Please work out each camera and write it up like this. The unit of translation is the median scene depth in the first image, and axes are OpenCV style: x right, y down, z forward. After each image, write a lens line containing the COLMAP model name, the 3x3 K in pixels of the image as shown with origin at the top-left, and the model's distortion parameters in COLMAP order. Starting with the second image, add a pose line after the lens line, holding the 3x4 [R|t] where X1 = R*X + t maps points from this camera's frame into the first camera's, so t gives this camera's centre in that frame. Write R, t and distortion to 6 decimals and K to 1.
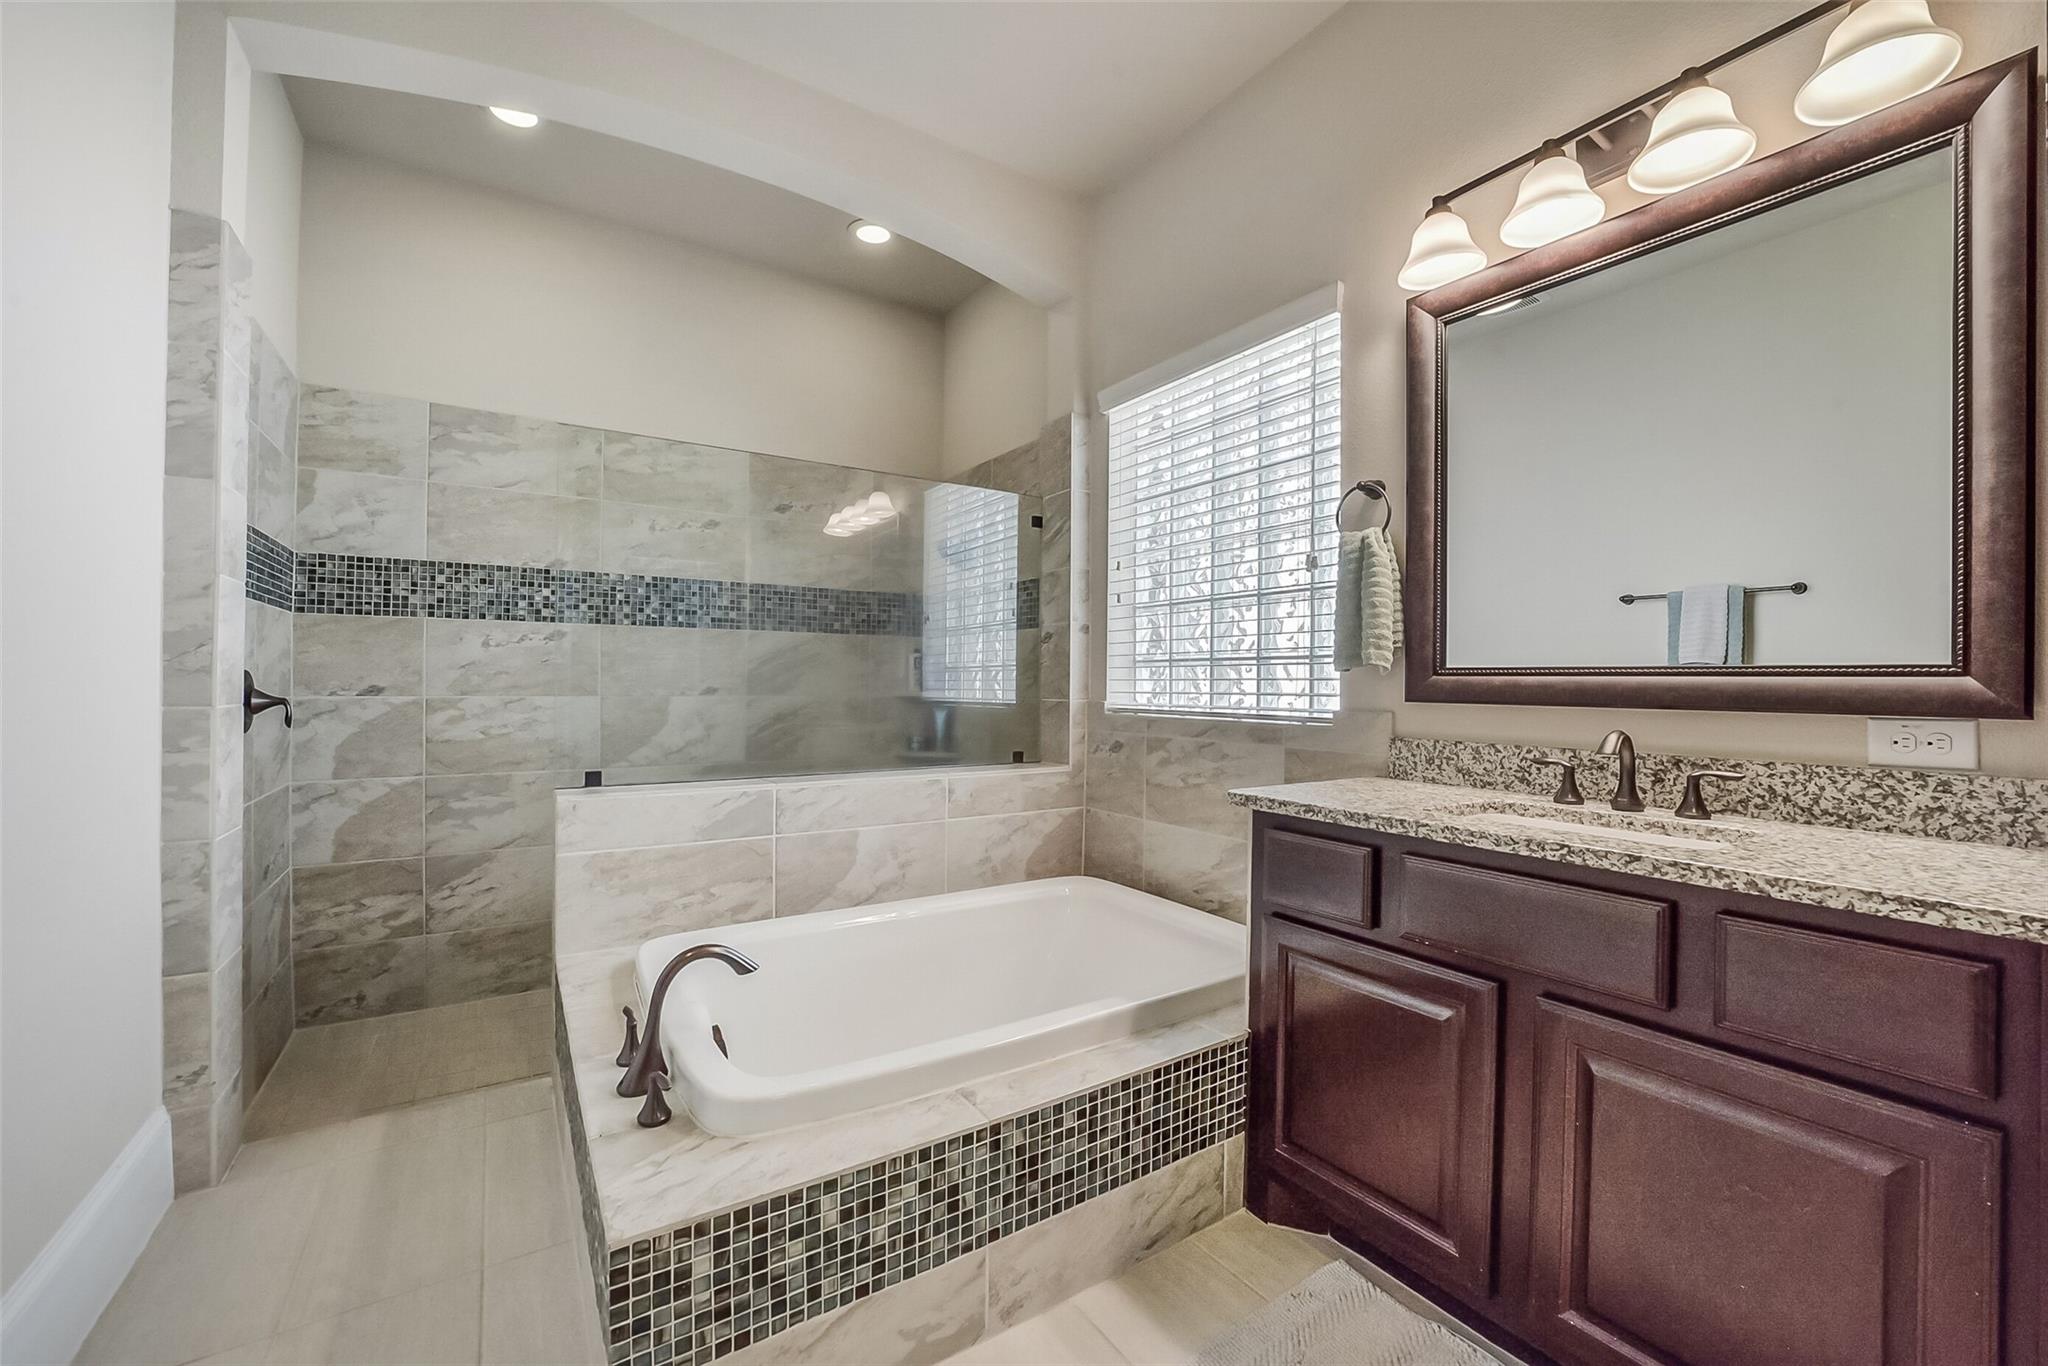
lens RADIAL K [[815.9, 0, 1031.1], [0, 815.9, 683.8], [0, 0, 1]] dist [-0.026961, 0.003981]
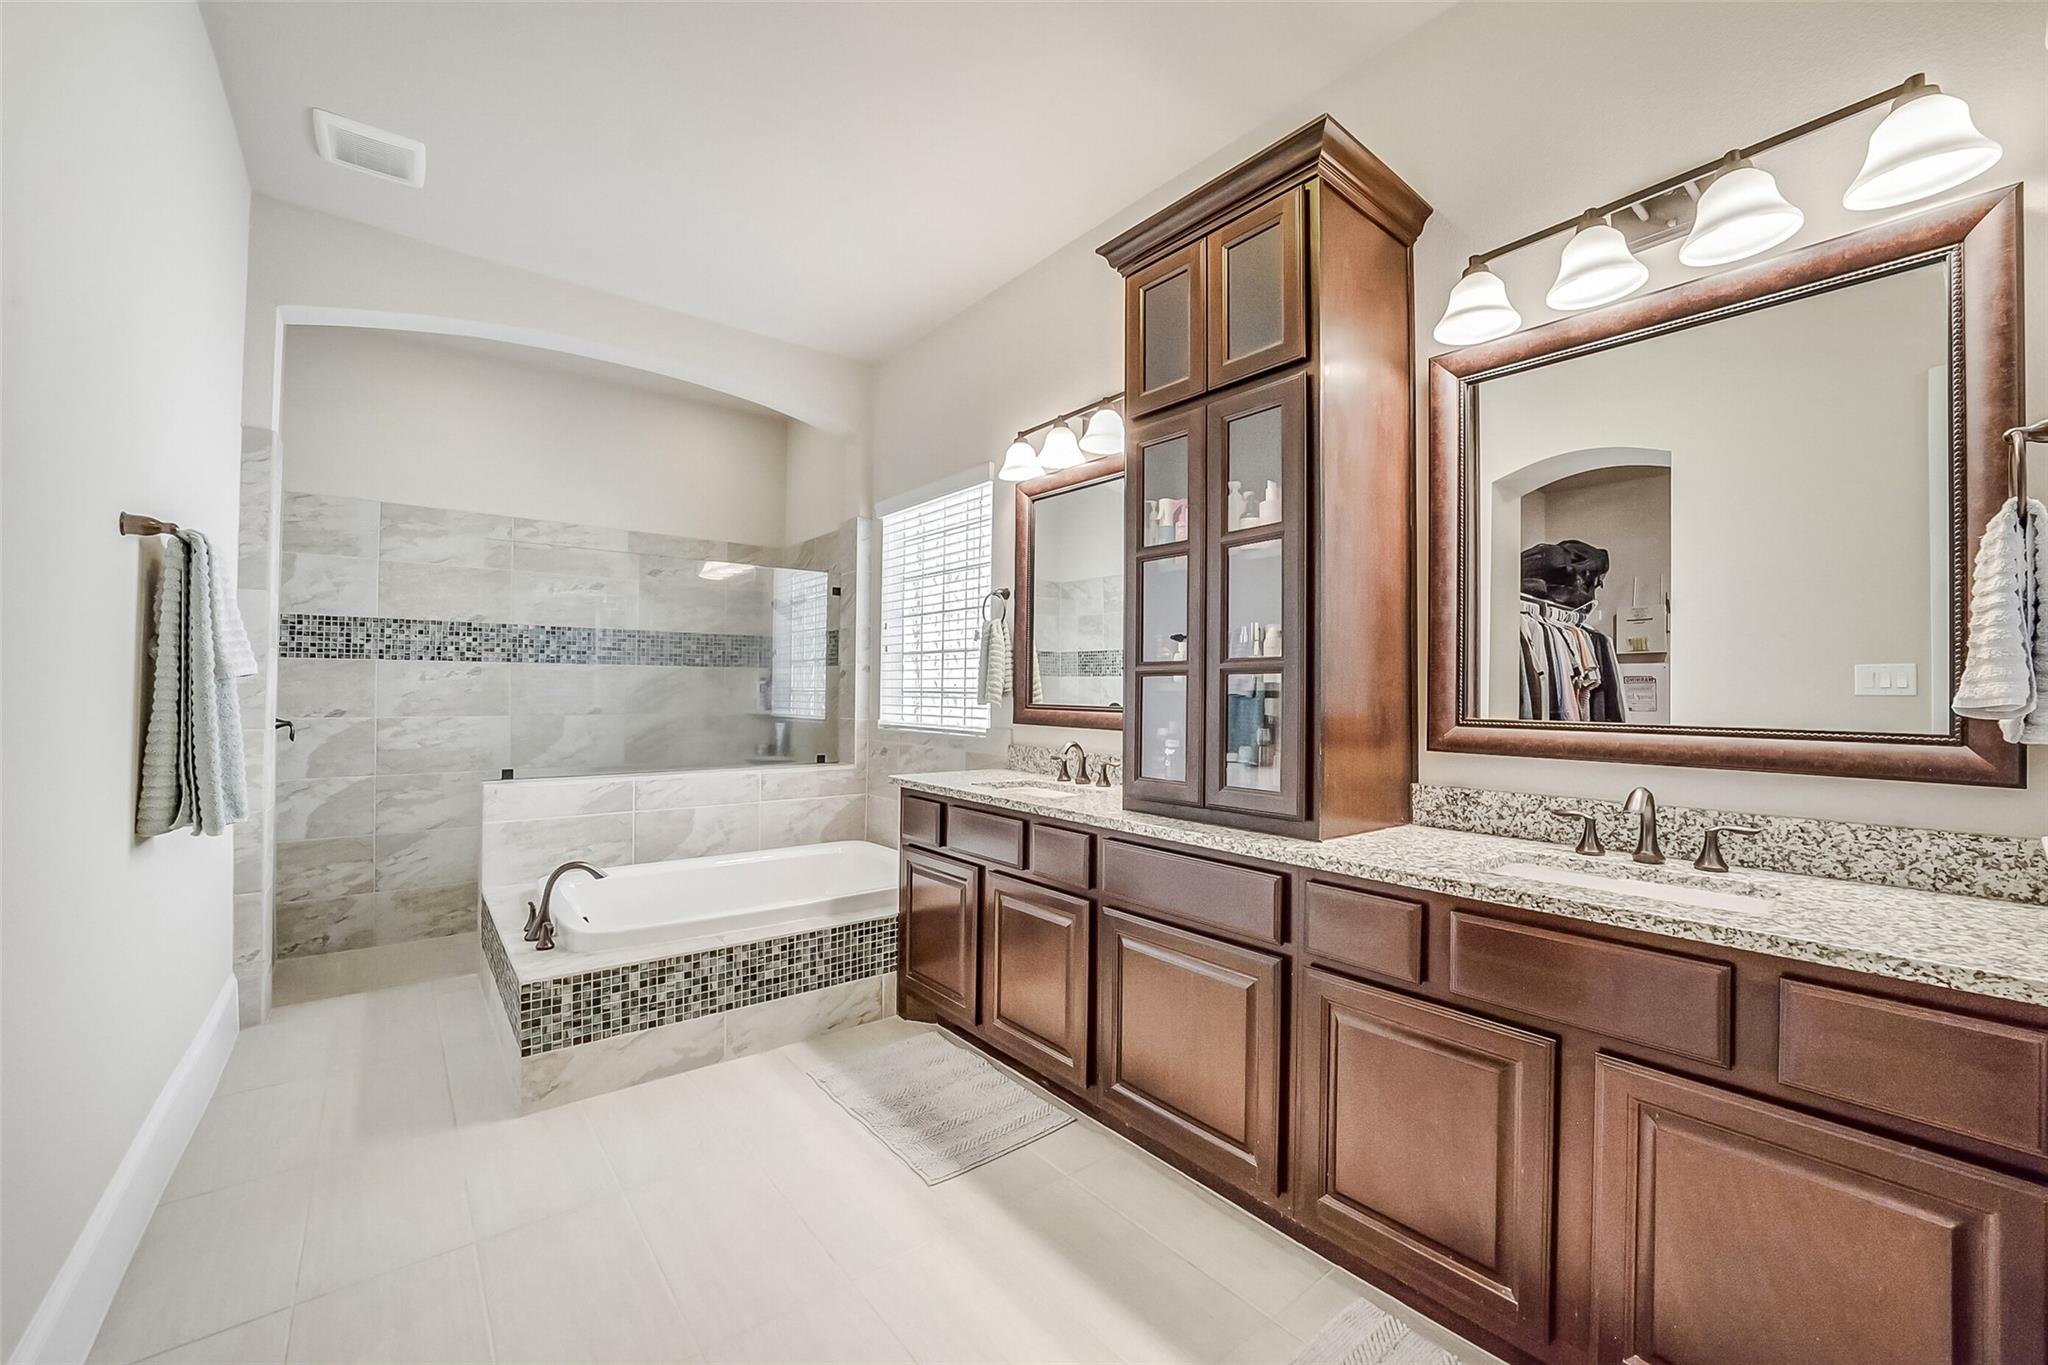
lens RADIAL K [[815.9, 0, 1028.7], [0, 815.9, 683.2], [0, 0, 1]] dist [-0.026961, 0.003981]
pose [[0.995926, 0.001580, 0.090160, 0.239610], [-0.000876, 0.999969, -0.007851, -0.034079], [-0.090170, 0.007740, 0.995896, -0.483870]]
